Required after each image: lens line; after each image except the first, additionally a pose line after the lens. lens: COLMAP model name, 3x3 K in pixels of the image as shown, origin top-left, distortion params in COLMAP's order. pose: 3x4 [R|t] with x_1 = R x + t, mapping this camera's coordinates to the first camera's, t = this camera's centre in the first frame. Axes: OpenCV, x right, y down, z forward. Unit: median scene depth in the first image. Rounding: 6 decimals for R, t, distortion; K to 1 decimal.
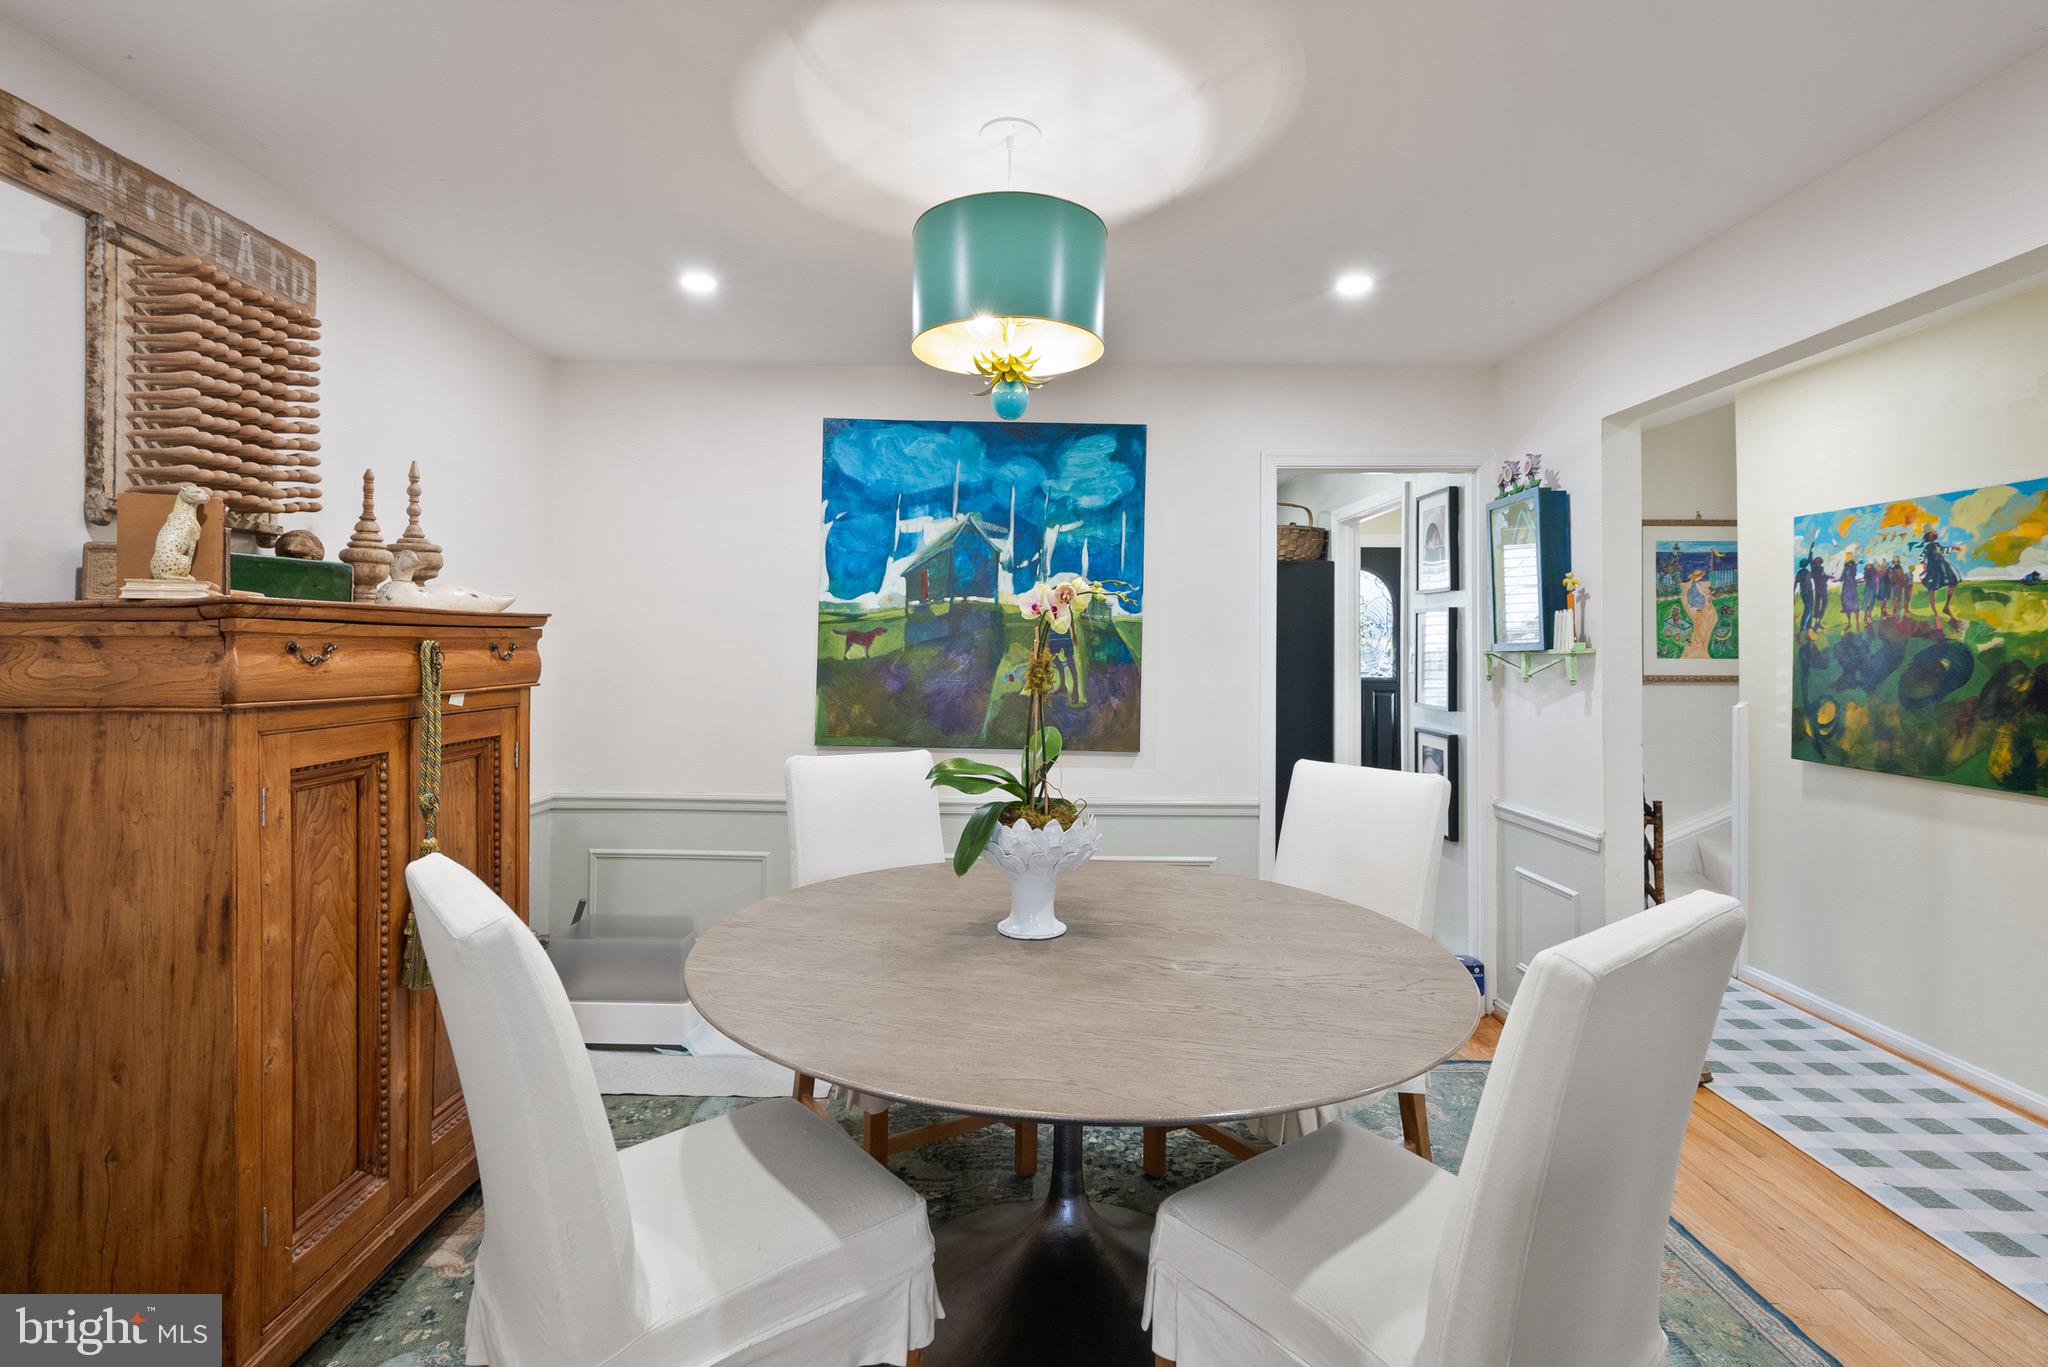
lens RADIAL K [[954.5, 0, 1026.3], [0, 954.5, 667.2], [0, 0, 1]] dist [-0.001545, 0.002738]
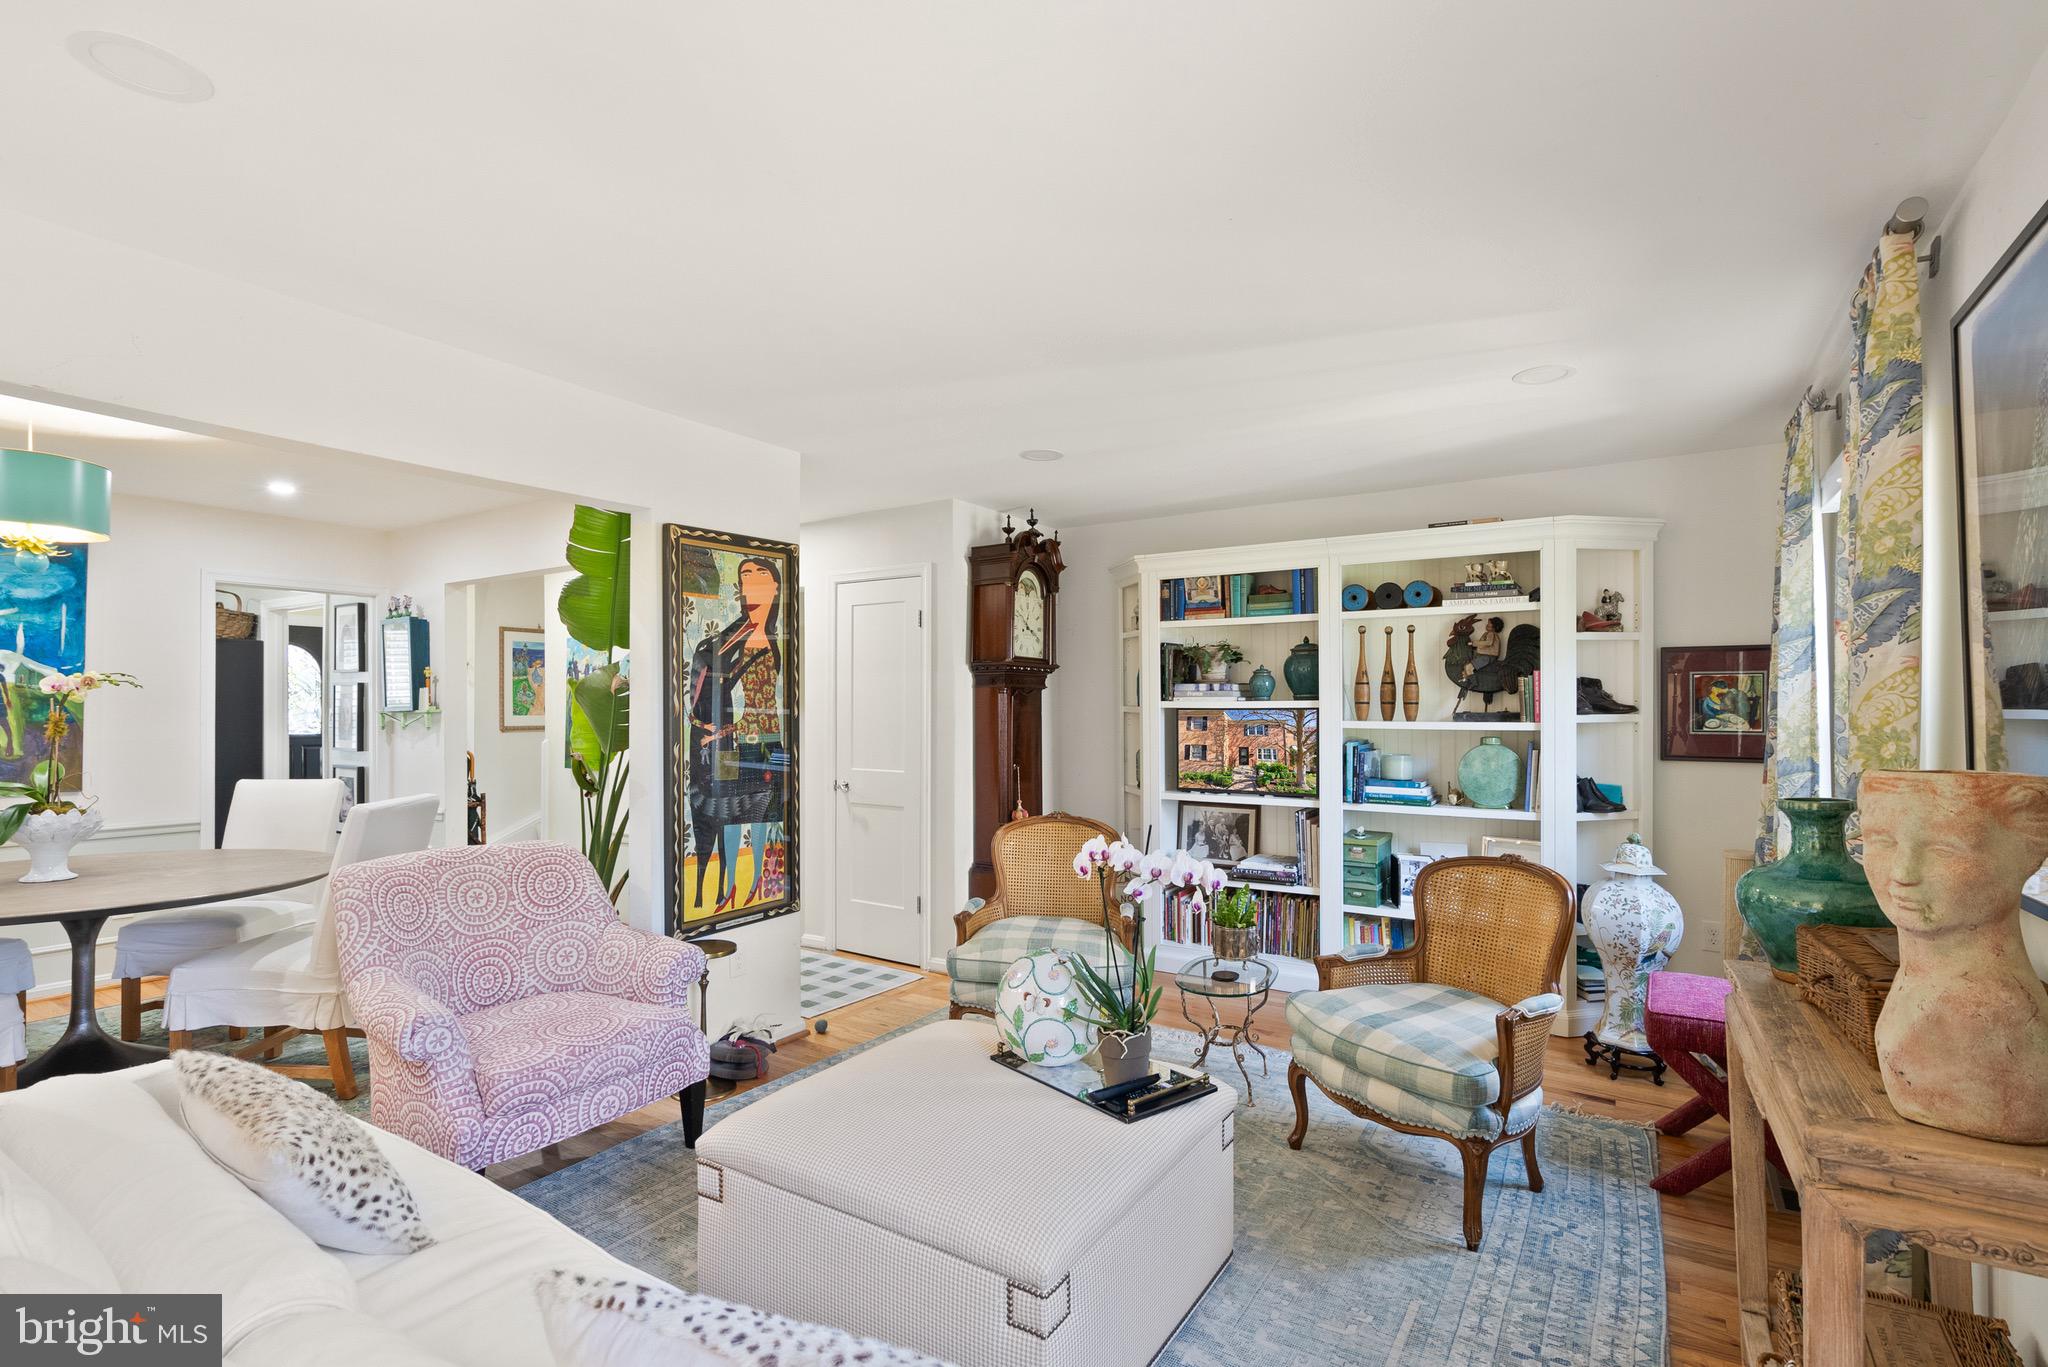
lens RADIAL K [[954.5, 0, 1028.8], [0, 954.5, 695.6], [0, 0, 1]] dist [-0.001545, 0.002738]
pose [[0.545857, 0.007370, 0.837846, -0.262564], [0.021451, 0.999511, -0.022767, 0.016166], [-0.837604, 0.030400, 0.545432, -0.769948]]
